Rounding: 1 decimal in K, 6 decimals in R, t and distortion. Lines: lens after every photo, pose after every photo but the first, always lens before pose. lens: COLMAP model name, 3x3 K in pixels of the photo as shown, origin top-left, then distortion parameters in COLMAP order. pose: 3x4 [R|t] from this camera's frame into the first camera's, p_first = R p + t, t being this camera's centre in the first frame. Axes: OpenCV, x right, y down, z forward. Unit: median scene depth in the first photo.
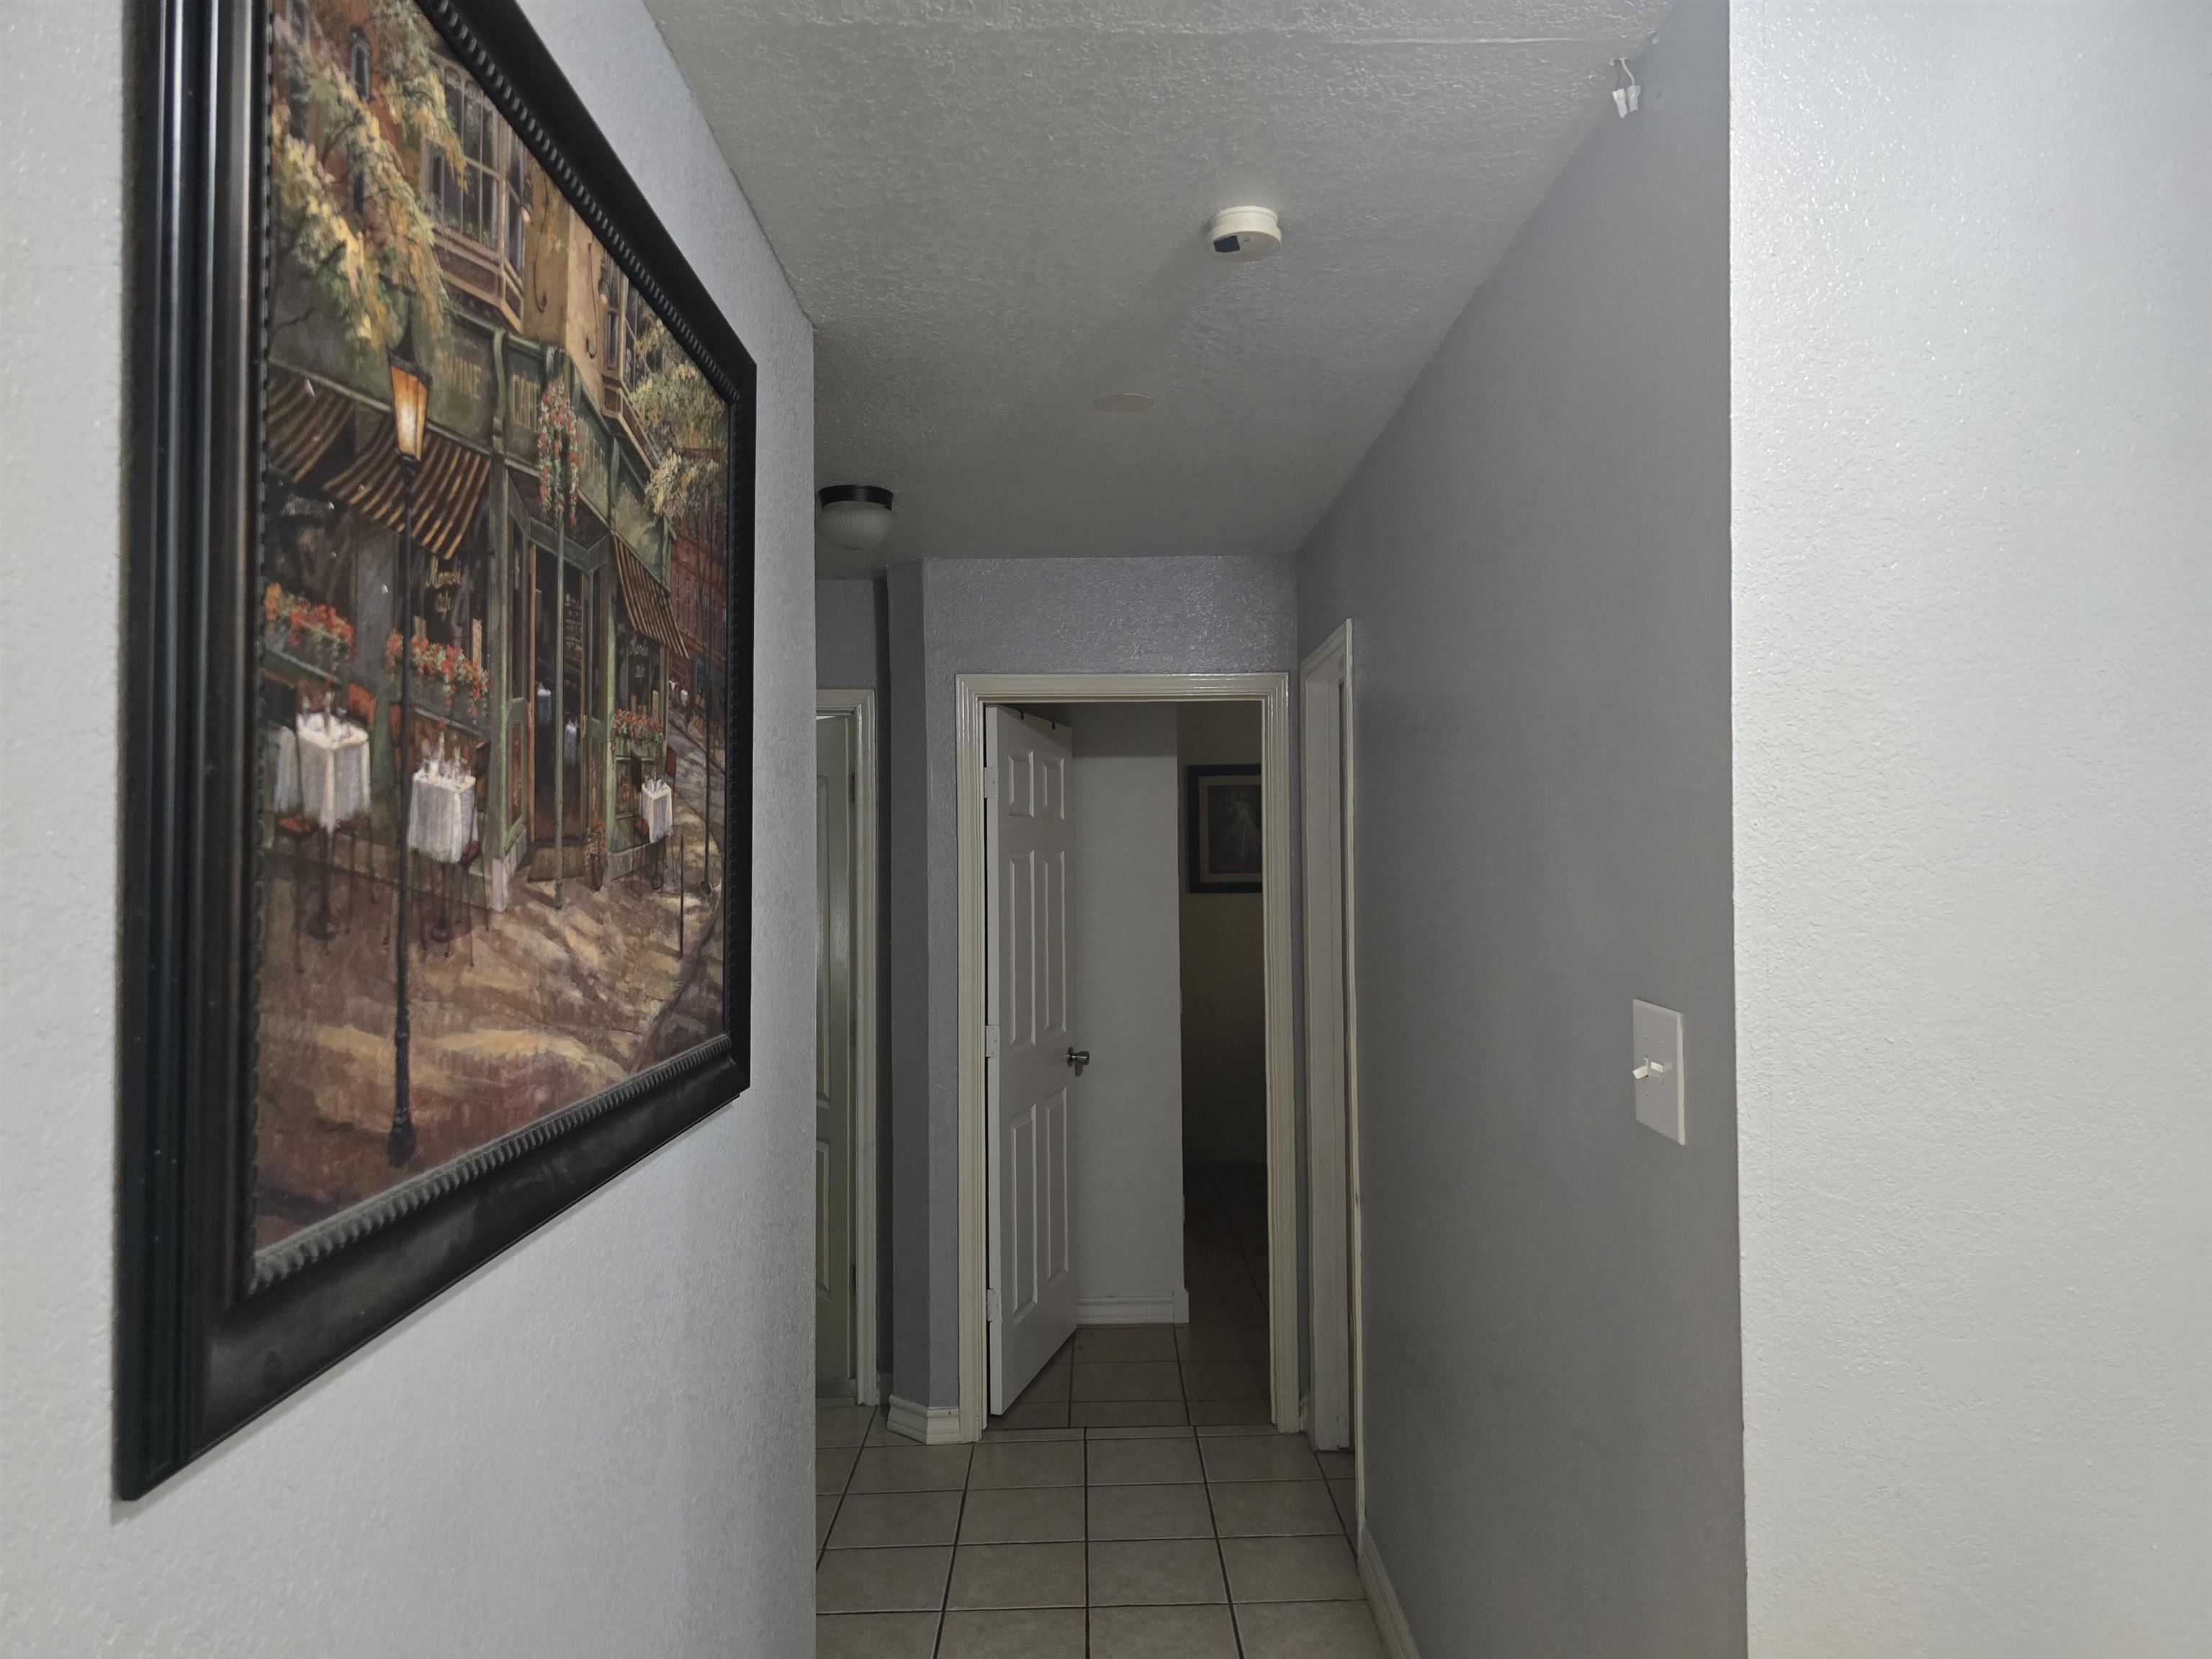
lens RADIAL K [[1481.4, 0, 1126.0], [0, 1481.4, 834.4], [0, 0, 1]] dist [0.049745, -0.046438]
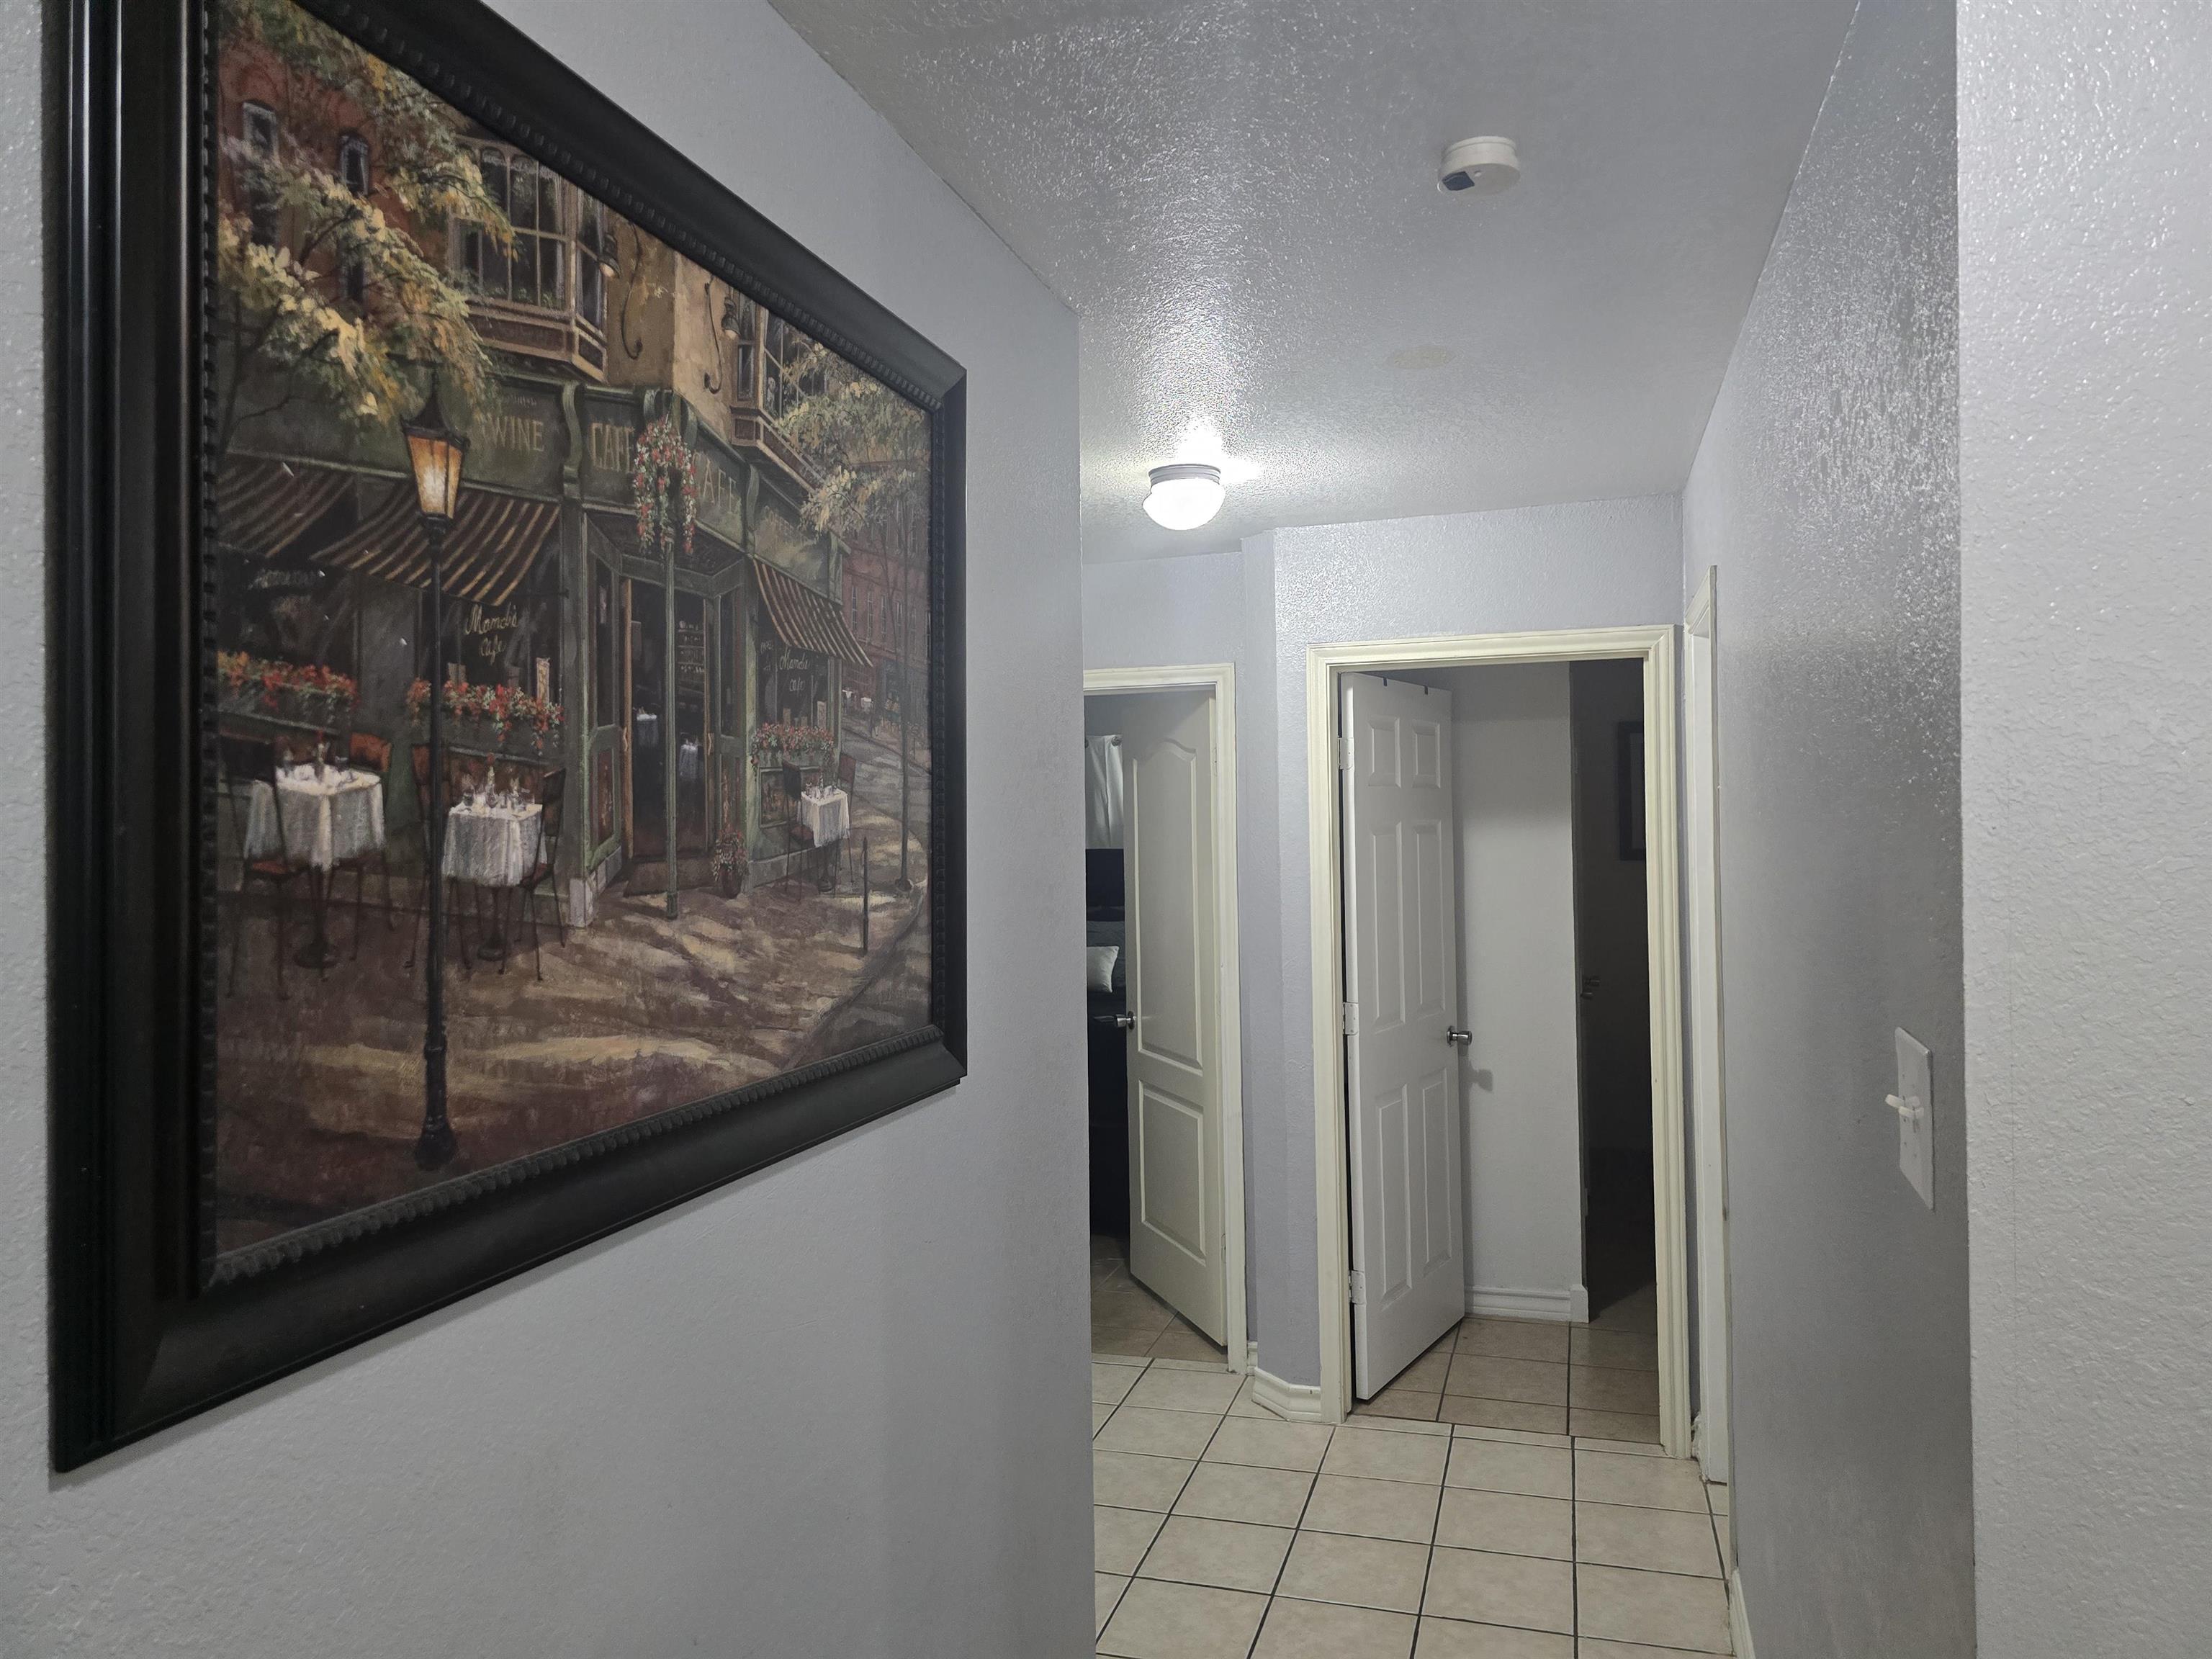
lens RADIAL K [[1481.4, 0, 1106.0], [0, 1481.4, 818.4], [0, 0, 1]] dist [0.049745, -0.046438]
pose [[0.951583, -0.007387, -0.307304, 0.245944], [0.012192, 0.999832, 0.013719, -0.033325], [0.307151, -0.016801, 0.951513, 0.089357]]
